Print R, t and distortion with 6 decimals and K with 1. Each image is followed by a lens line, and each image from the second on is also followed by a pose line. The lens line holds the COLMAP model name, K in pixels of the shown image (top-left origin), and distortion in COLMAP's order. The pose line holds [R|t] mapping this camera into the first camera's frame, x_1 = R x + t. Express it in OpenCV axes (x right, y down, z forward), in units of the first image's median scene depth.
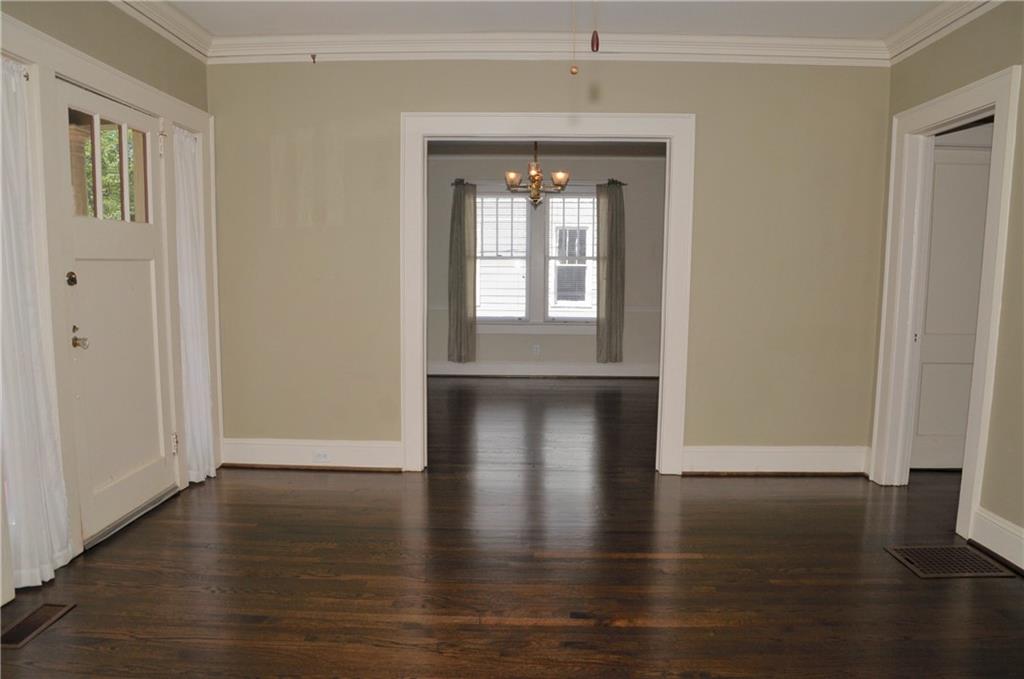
lens RADIAL K [[713.7, 0, 509.7], [0, 713.7, 363.2], [0, 0, 1]] dist [-0.158311, 0.089821]
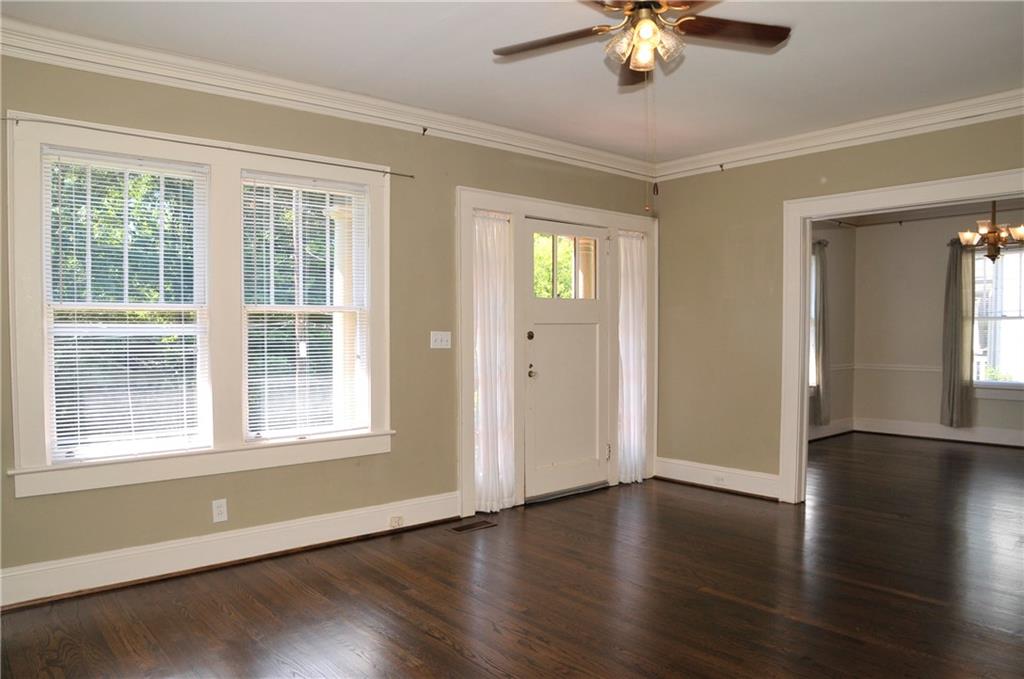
lens RADIAL K [[713.7, 0, 509.7], [0, 713.7, 363.2], [0, 0, 1]] dist [-0.158311, 0.089821]
pose [[0.656657, 0.025688, -0.753752, 0.469893], [-0.089804, 0.994973, -0.044327, 0.017735], [0.748824, 0.096797, 0.655662, -0.127785]]
